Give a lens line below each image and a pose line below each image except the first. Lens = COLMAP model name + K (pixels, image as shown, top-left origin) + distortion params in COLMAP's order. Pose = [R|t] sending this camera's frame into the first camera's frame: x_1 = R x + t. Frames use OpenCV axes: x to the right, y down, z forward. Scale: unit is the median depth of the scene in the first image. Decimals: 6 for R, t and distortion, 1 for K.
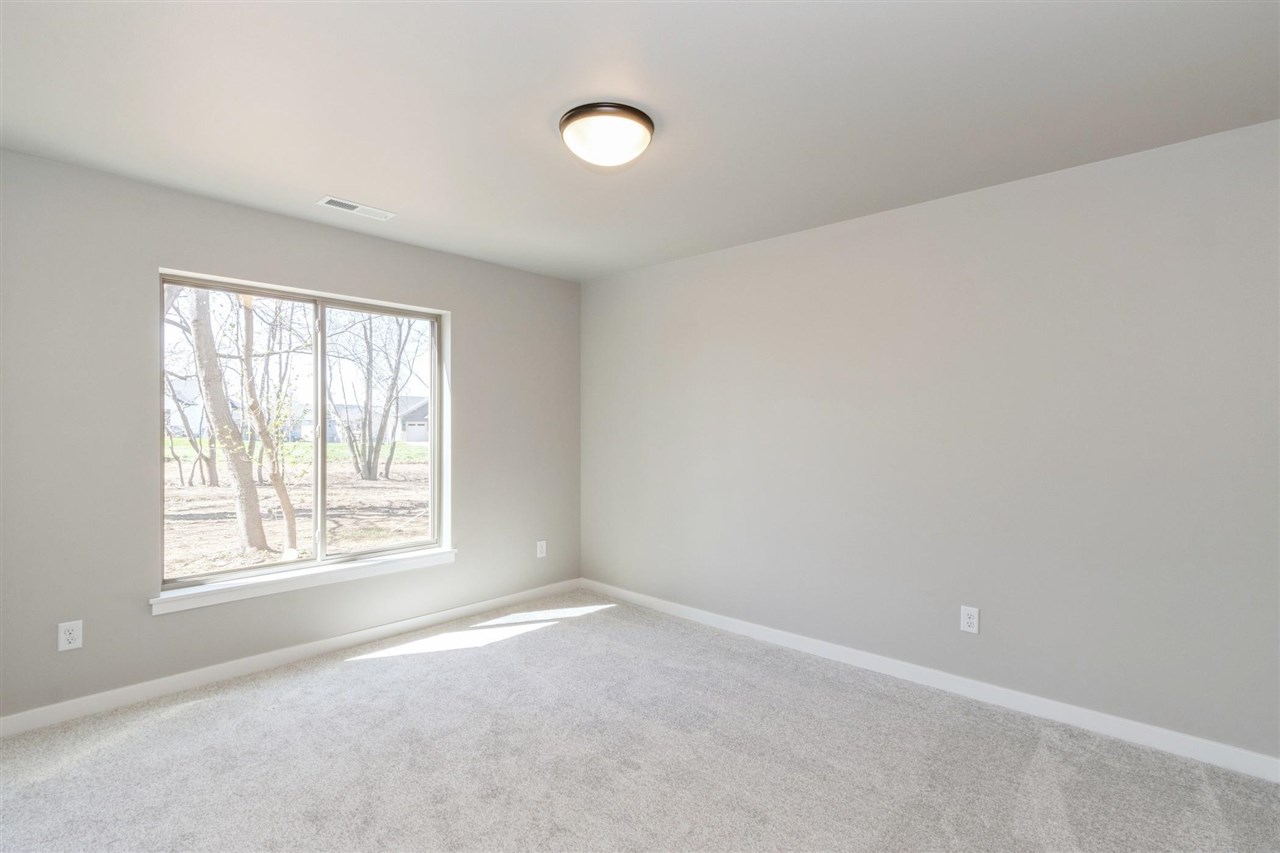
lens RADIAL K [[598.5, 0, 641.1], [0, 598.5, 431.6], [0, 0, 1]] dist [0.008797, 0.000286]
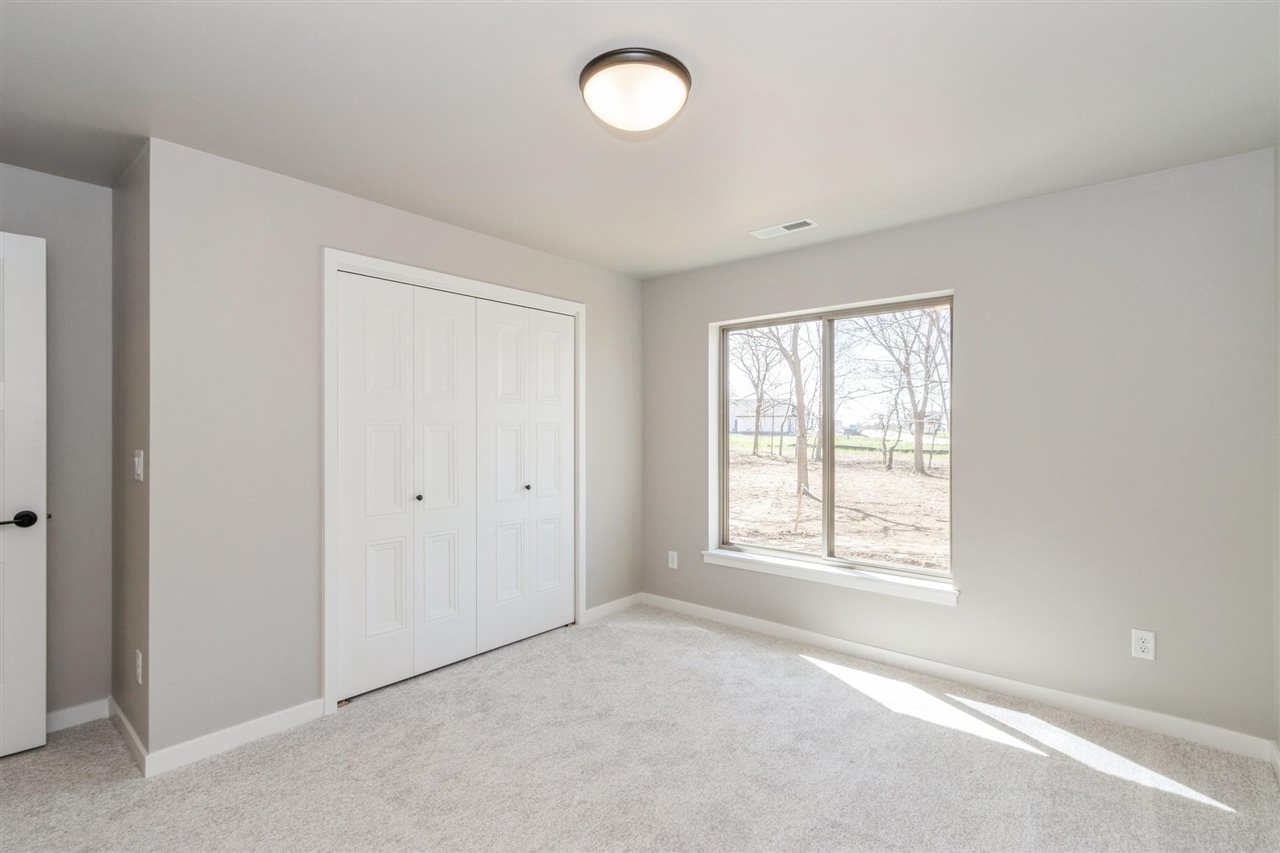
lens RADIAL K [[598.5, 0, 641.1], [0, 598.5, 431.6], [0, 0, 1]] dist [0.008797, 0.000286]
pose [[0.041061, 0.001586, -0.999155, 0.536057], [-0.005662, 0.999983, 0.001354, -0.011727], [0.999141, 0.005602, 0.041069, 0.659232]]
